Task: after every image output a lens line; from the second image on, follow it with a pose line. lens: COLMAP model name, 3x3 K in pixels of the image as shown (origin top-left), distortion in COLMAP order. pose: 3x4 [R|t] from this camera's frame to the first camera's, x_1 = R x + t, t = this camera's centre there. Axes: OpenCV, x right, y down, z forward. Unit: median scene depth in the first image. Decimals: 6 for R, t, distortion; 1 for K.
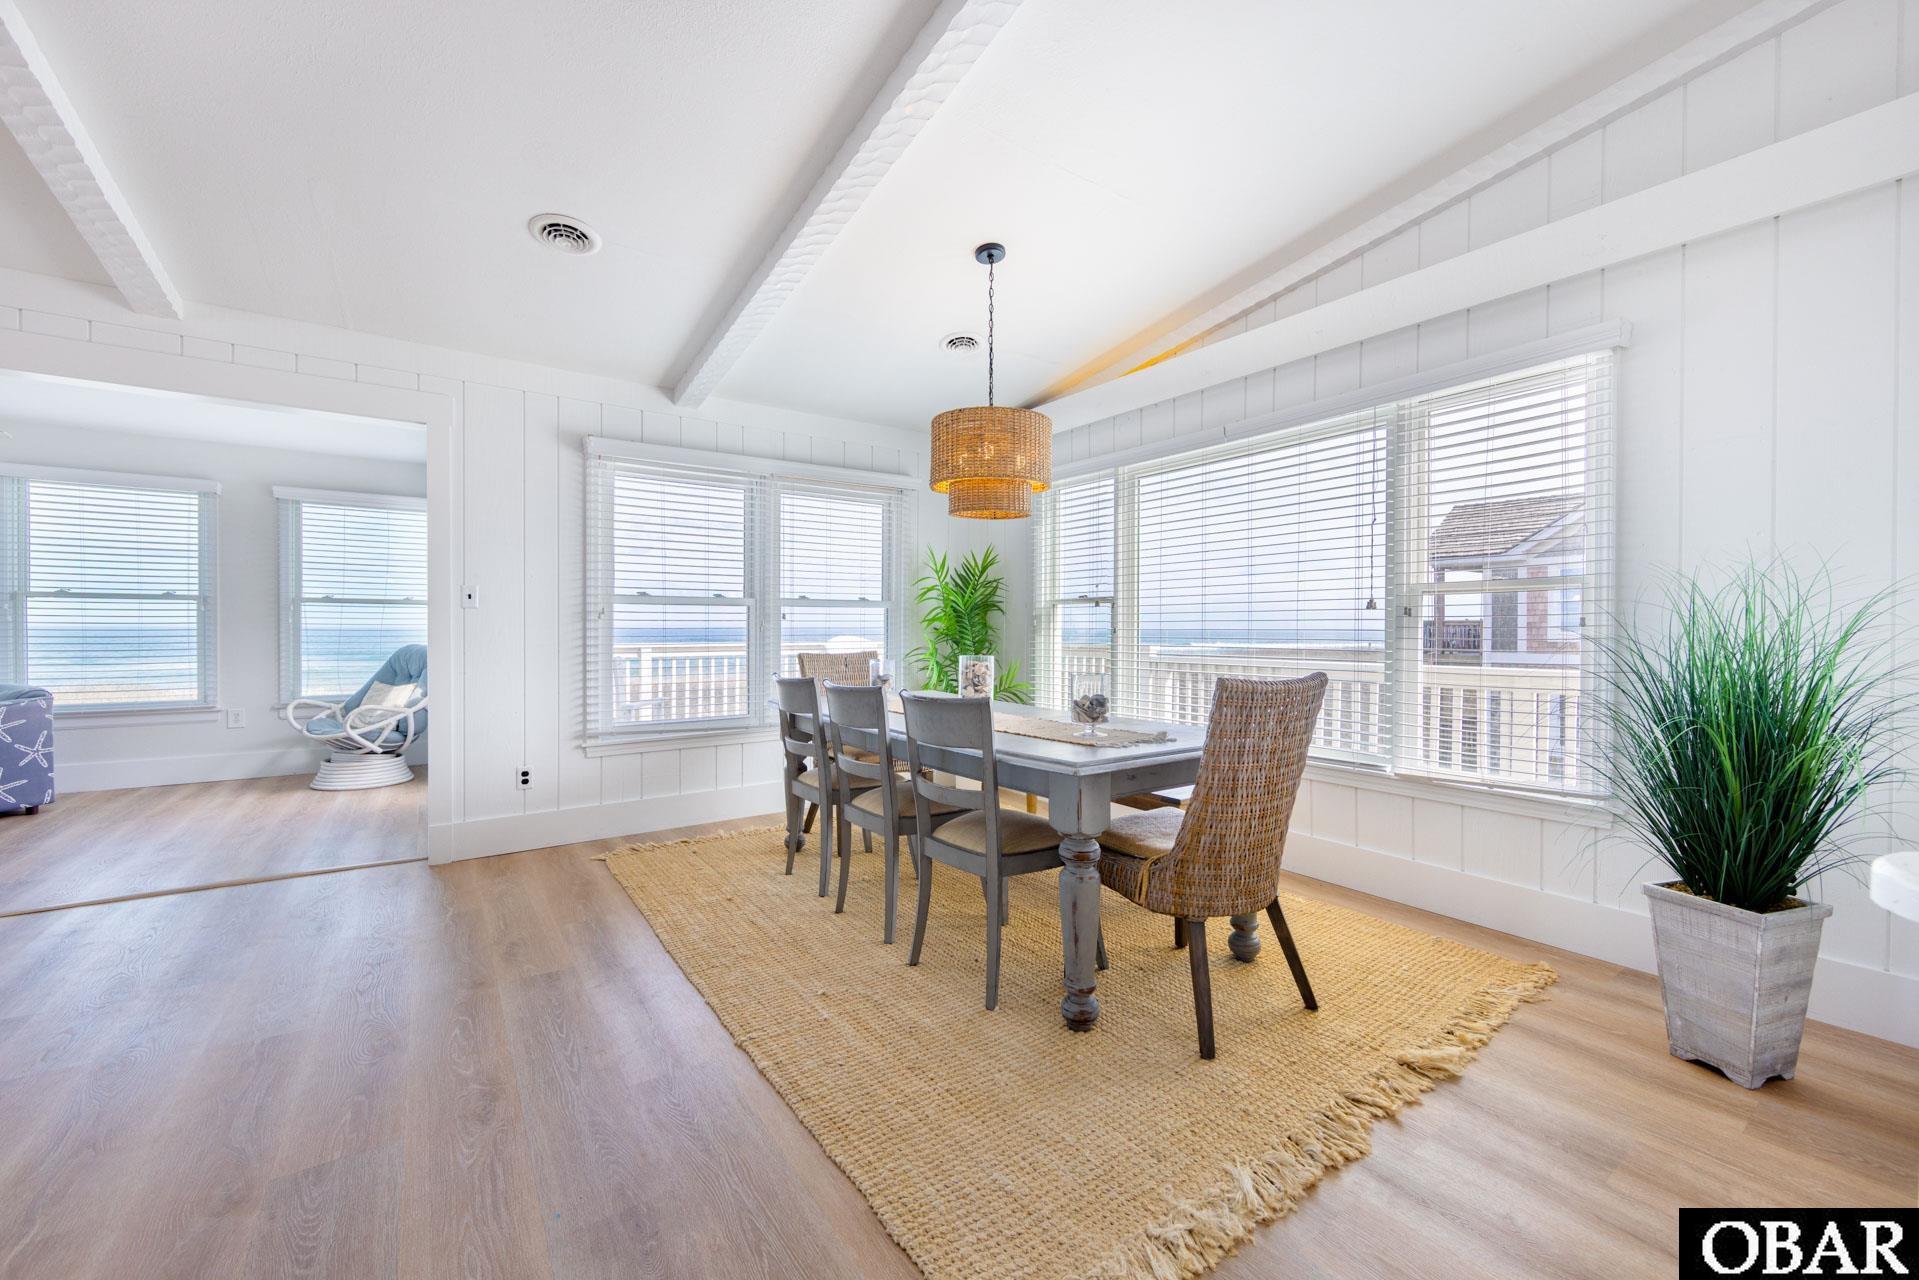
lens RADIAL K [[750.5, 0, 962.3], [0, 750.5, 636.5], [0, 0, 1]] dist [-0.005422, 0.000406]
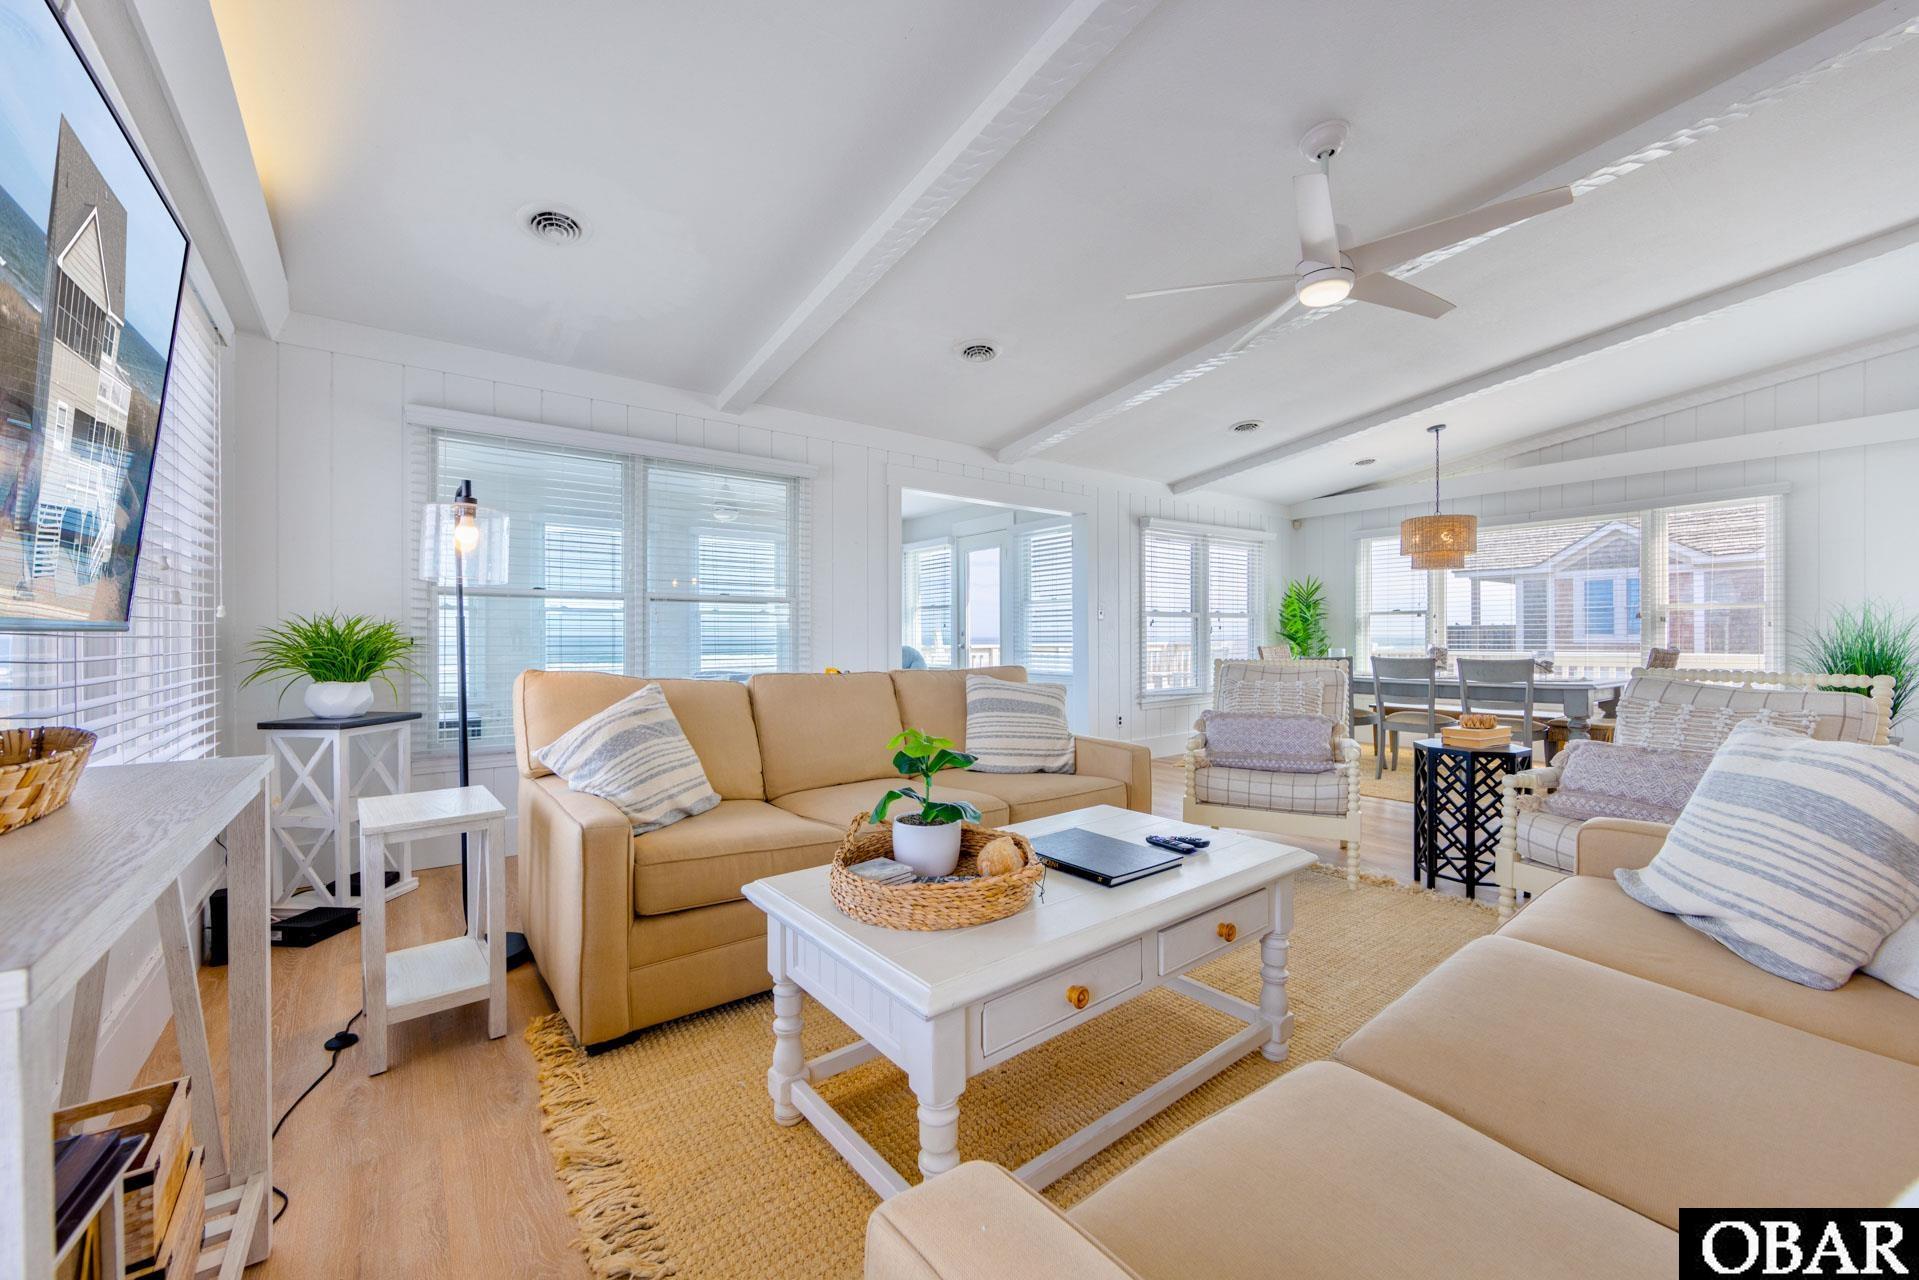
lens RADIAL K [[750.5, 0, 962.3], [0, 750.5, 636.5], [0, 0, 1]] dist [-0.005422, 0.000406]
pose [[0.999237, -0.006811, 0.038451, -0.923930], [0.007048, 0.999957, -0.006009, 0.006575], [-0.038408, 0.006276, 0.999242, -0.621987]]
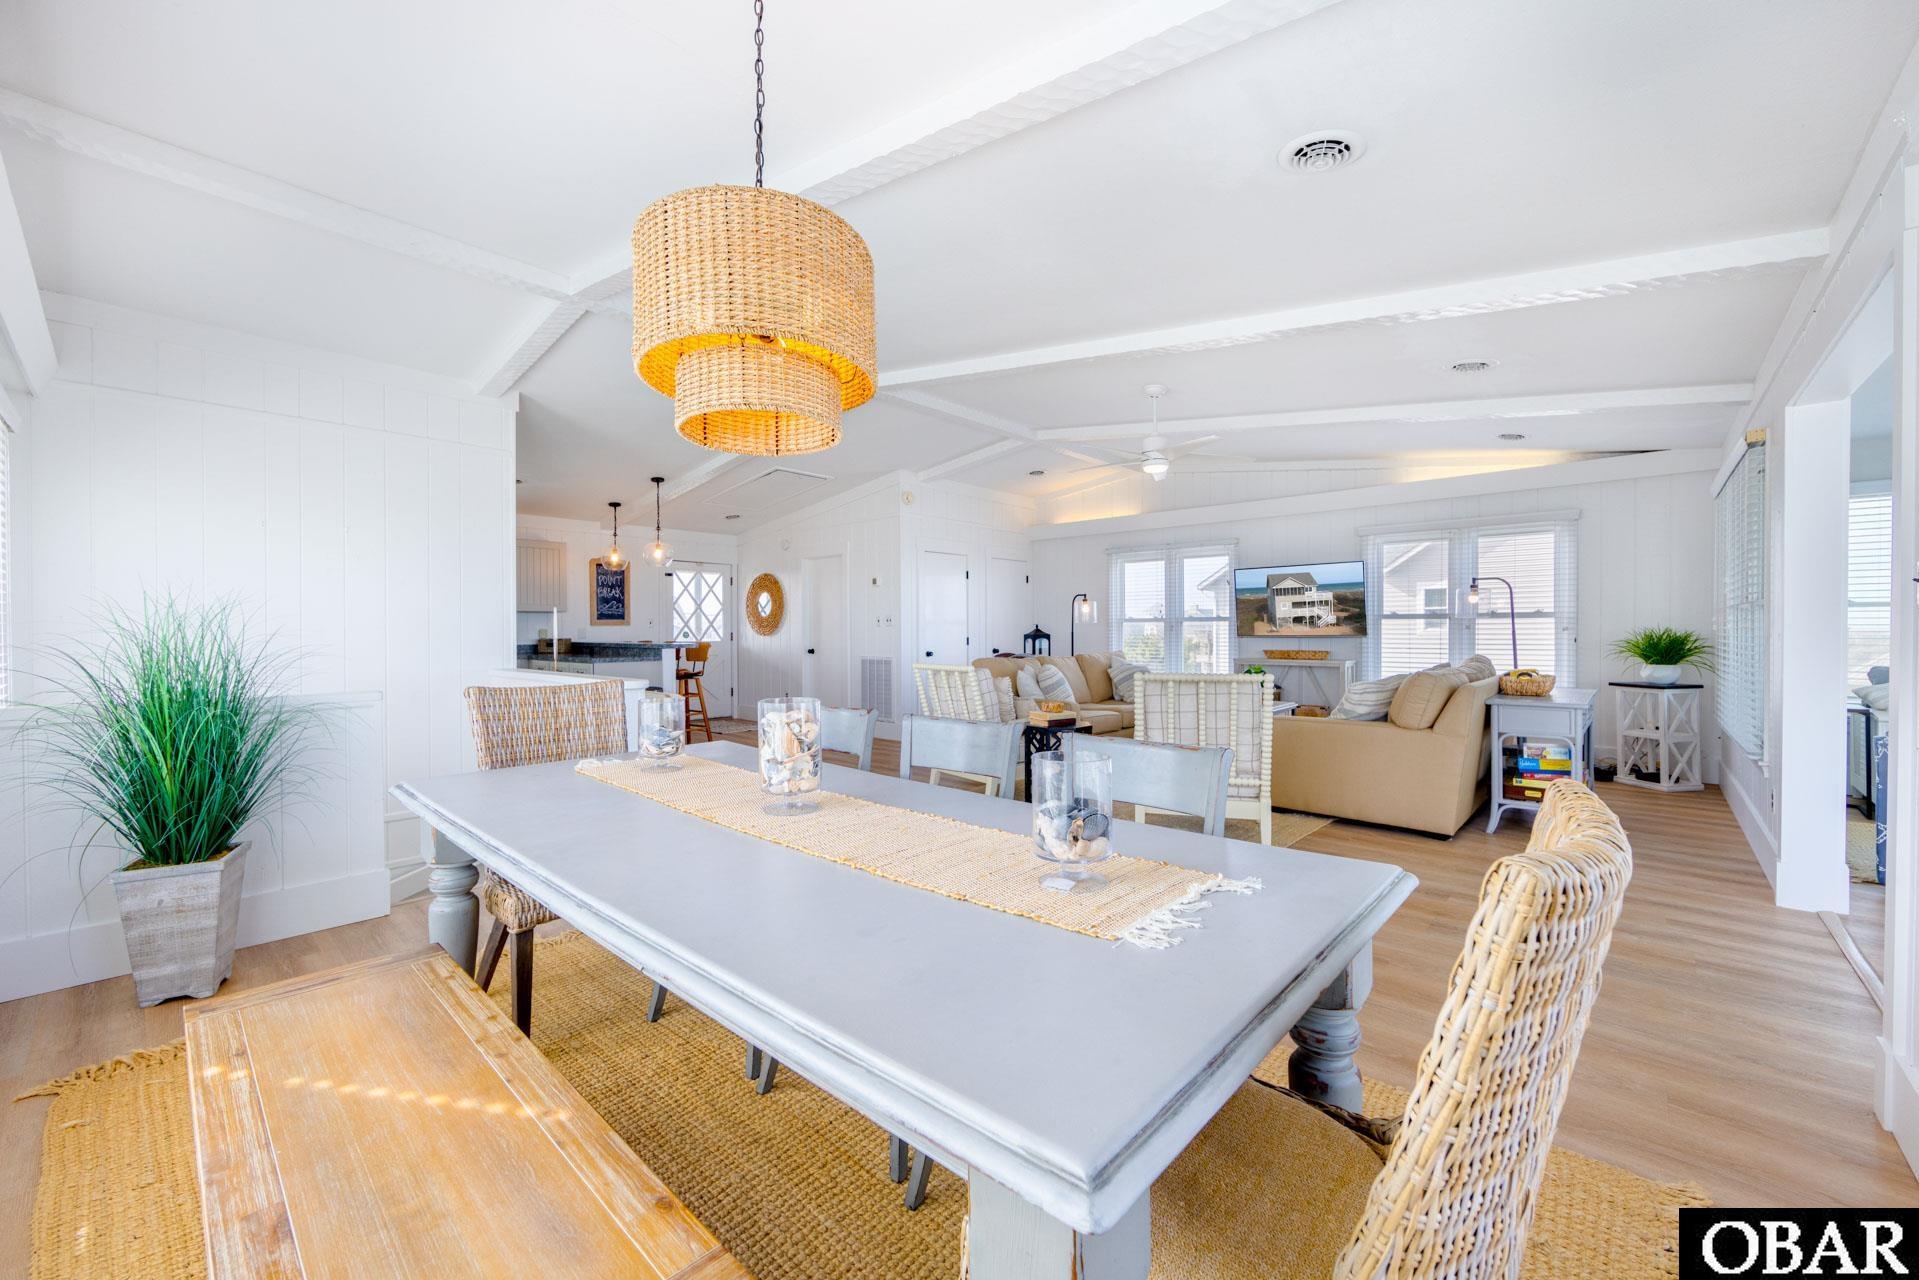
lens RADIAL K [[756.8, 0, 966.7], [0, 756.8, 634.4], [0, 0, 1]] dist [-0.000645, 0.000178]
pose [[-0.974892, 0.000911, -0.222677, 0.010299], [-0.002081, 0.999911, 0.013202, -0.024327], [0.222669, 0.013334, -0.974803, 1.183525]]
